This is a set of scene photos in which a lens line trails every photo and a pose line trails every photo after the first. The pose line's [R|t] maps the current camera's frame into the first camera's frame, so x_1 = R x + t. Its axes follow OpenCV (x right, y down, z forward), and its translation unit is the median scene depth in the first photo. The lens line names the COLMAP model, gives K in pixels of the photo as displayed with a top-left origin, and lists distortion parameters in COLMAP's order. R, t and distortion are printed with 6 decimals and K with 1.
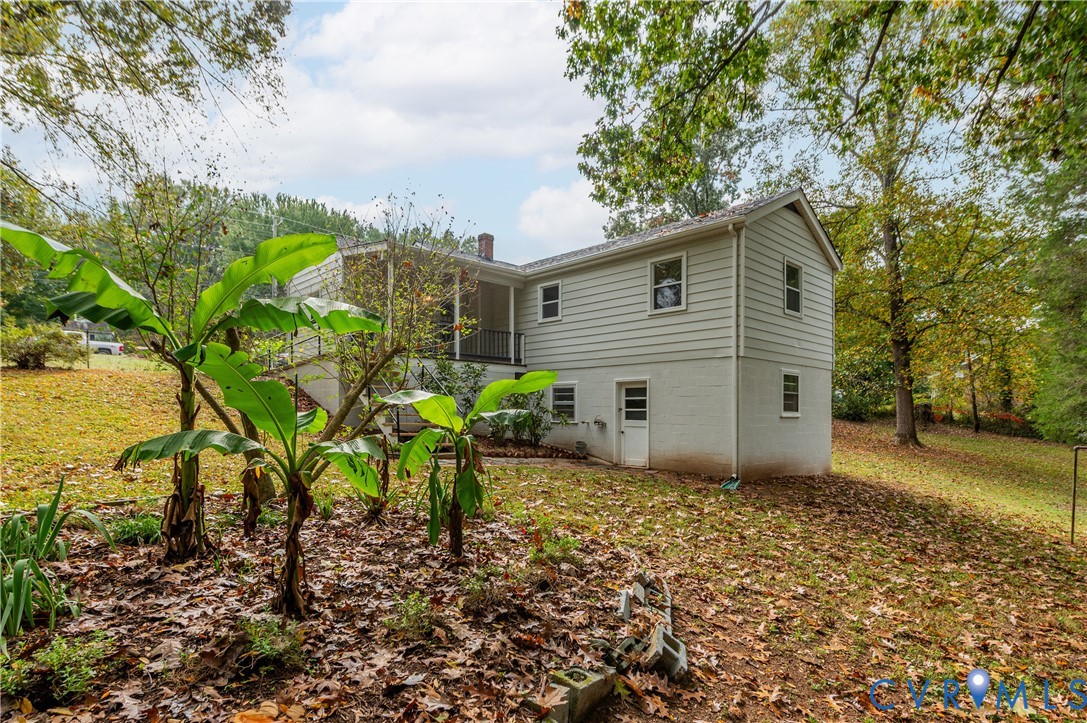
lens RADIAL K [[505.8, 0, 542.2], [0, 505.8, 364.6], [0, 0, 1]] dist [0.001989, -0.000160]
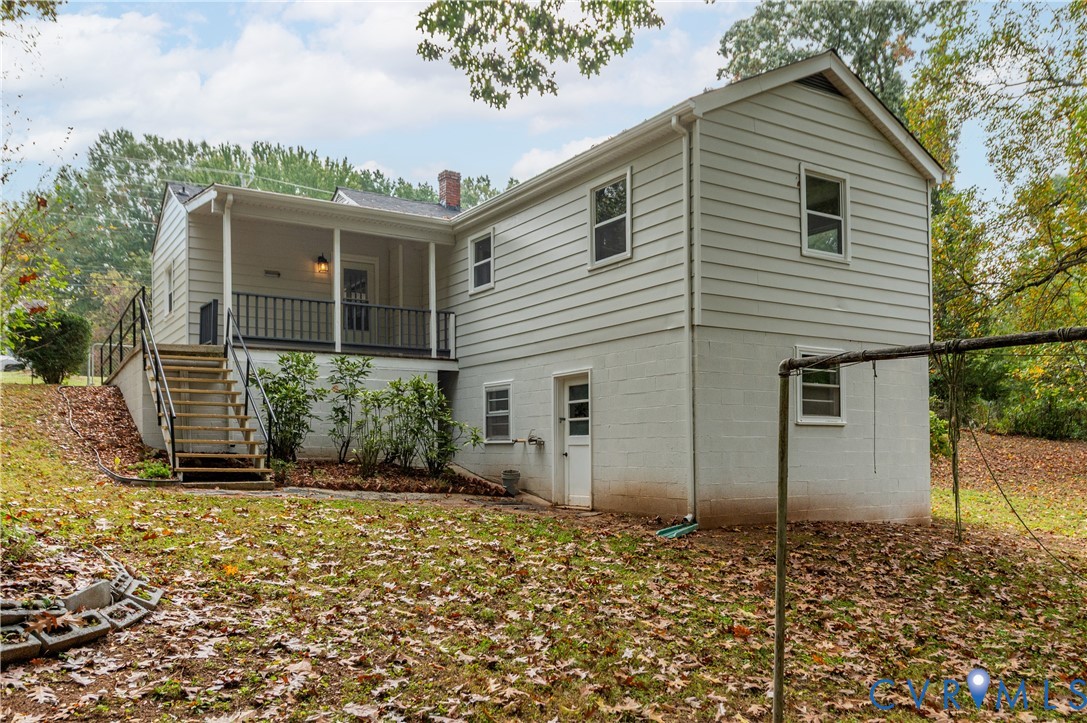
lens RADIAL K [[769.9, 0, 544.2], [0, 769.9, 363.2], [0, 0, 1]] dist [0.009726, 0.002182]
pose [[0.985027, -0.032844, -0.169242, 0.300449], [0.029733, 0.999340, -0.020885, 0.036691], [0.169816, 0.015540, 0.985353, 0.026716]]
